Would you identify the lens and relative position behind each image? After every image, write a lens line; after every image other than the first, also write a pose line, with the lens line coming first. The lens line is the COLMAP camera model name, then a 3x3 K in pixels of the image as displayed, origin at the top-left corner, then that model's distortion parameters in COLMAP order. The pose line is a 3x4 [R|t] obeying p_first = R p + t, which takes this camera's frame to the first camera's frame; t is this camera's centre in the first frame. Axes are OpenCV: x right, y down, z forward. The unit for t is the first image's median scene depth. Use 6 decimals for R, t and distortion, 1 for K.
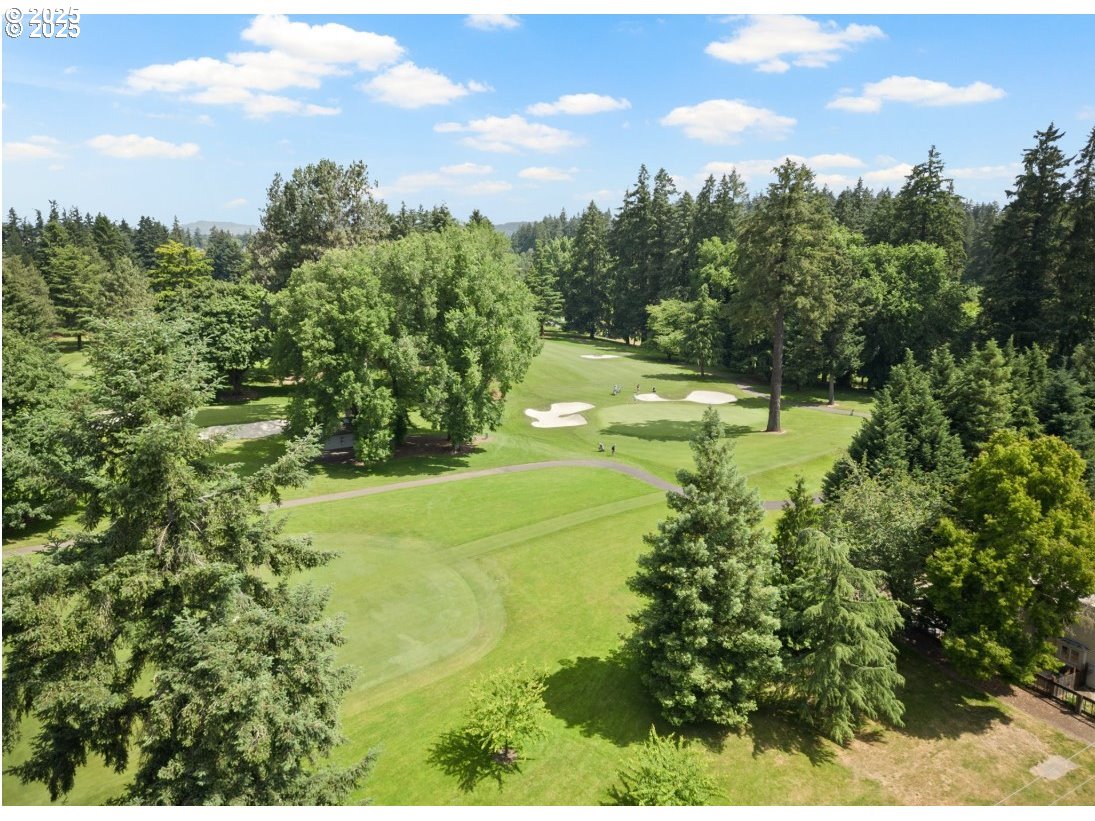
lens RADIAL K [[792.7, 0, 547.5], [0, 792.7, 410.5], [0, 0, 1]] dist [0.084705, -0.056787]
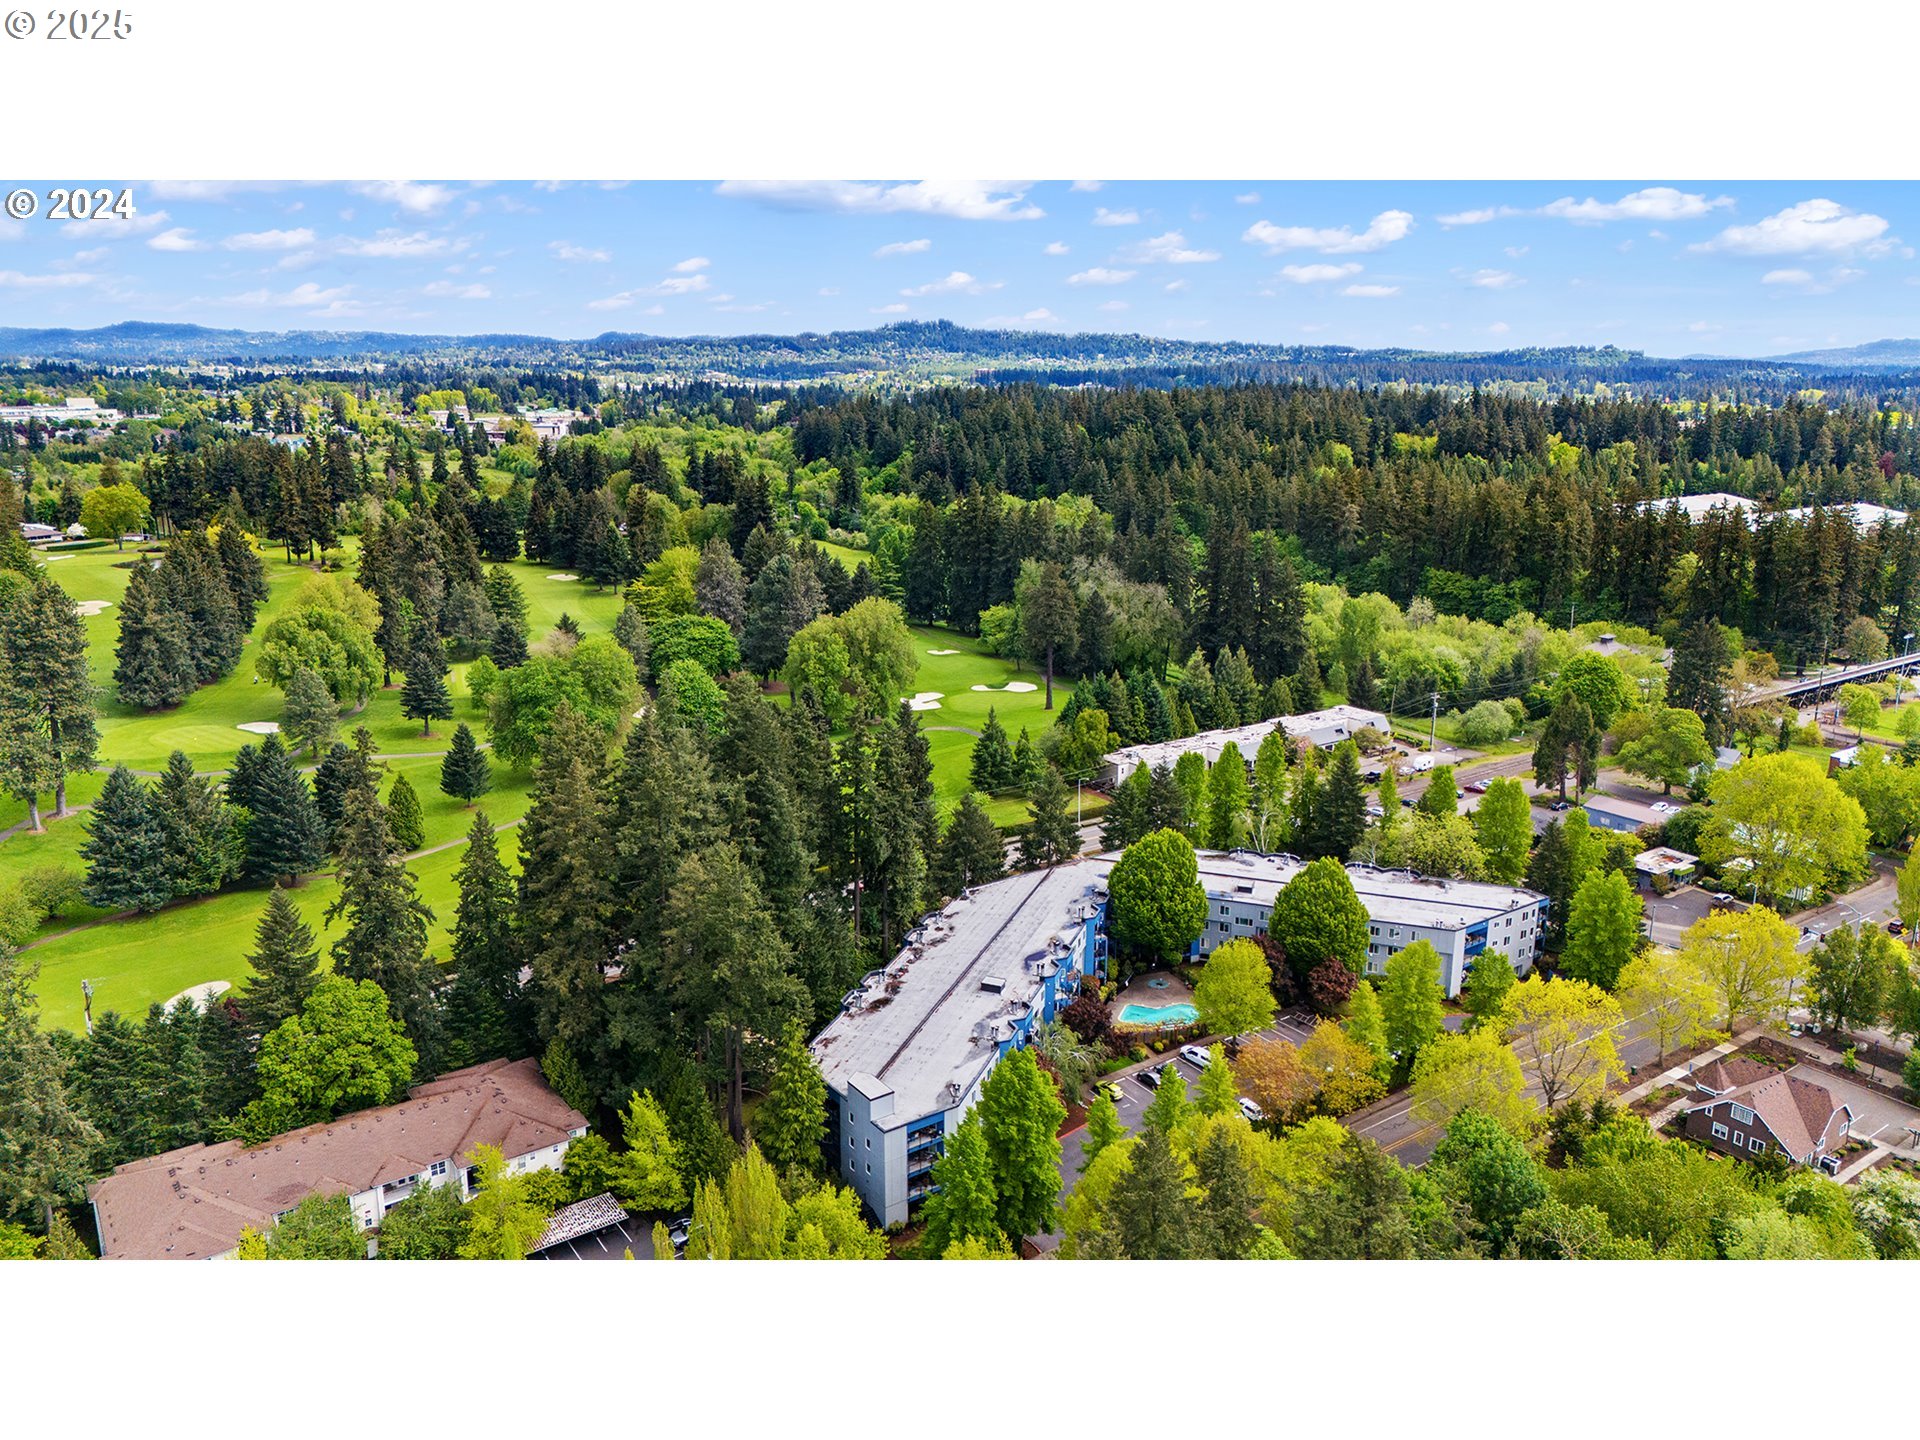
lens RADIAL K [[1365.3, 0, 960.0], [0, 1365.3, 720.0], [0, 0, 1]] dist [0.071507, -0.082029]
pose [[0.994617, -0.024490, 0.100686, -0.194749], [0.021240, 0.999222, 0.033220, -0.048568], [-0.101421, -0.030902, 0.994364, -1.773422]]
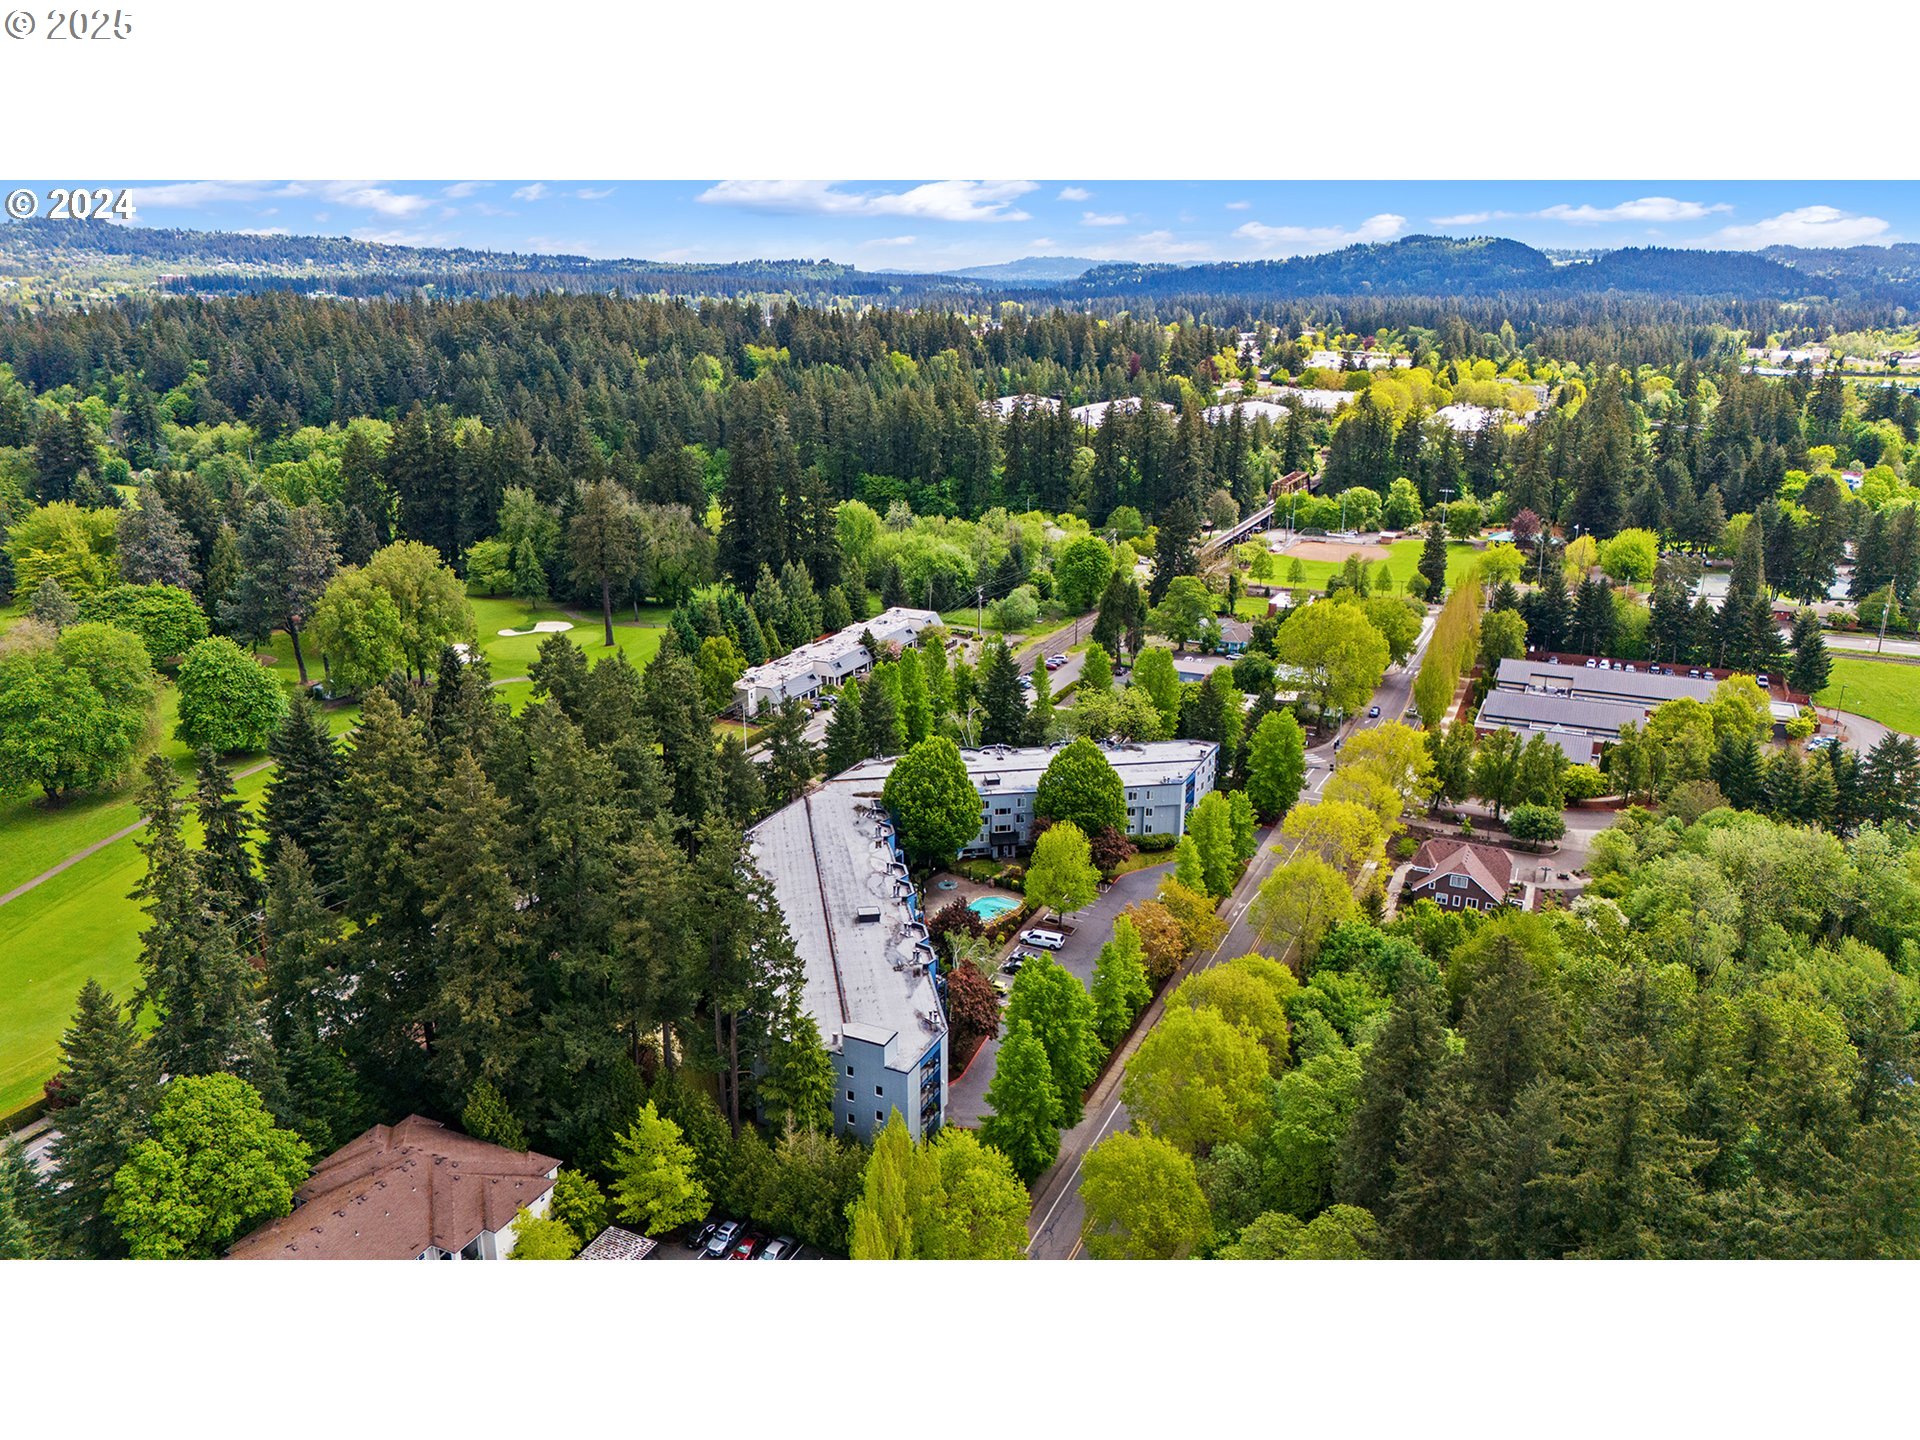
lens RADIAL K [[1365.3, 0, 960.0], [0, 1365.3, 720.0], [0, 0, 1]] dist [0.071507, -0.082029]
pose [[0.814614, -0.174847, 0.553022, -0.659202], [0.123312, 0.983891, 0.129433, -0.090310], [-0.566744, -0.037244, 0.823052, -1.589100]]
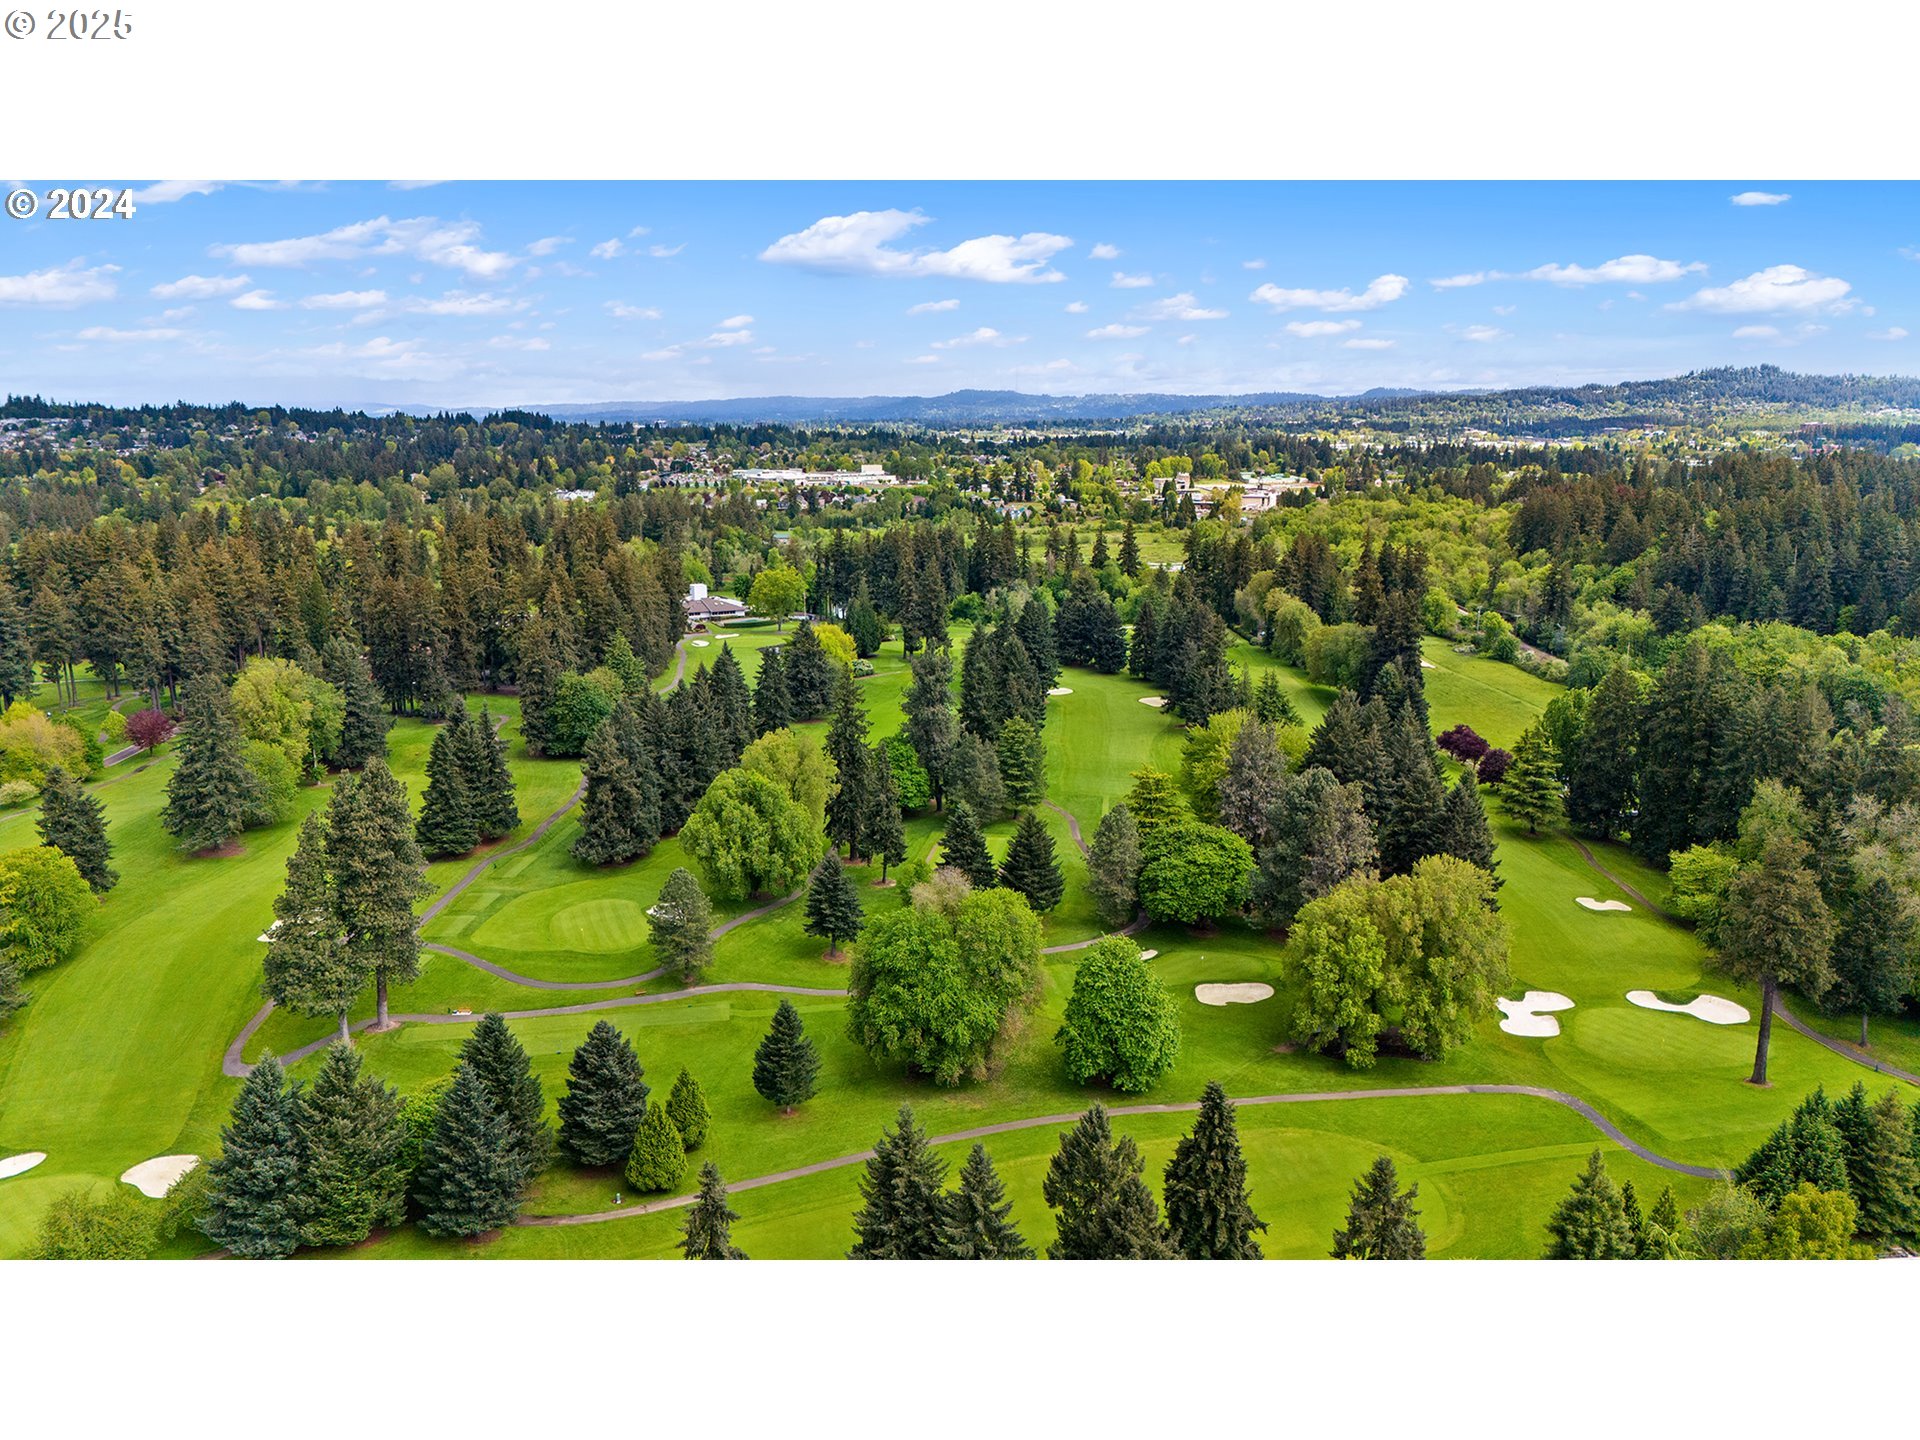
lens RADIAL K [[1390.0, 0, 960.0], [0, 1390.0, 720.0], [0, 0, 1]] dist [0.084705, -0.056787]
pose [[0.917124, 0.079631, -0.390566, 0.019524], [-0.084698, 0.996398, 0.004265, -0.322905], [0.389499, 0.029169, 0.920565, -0.964123]]
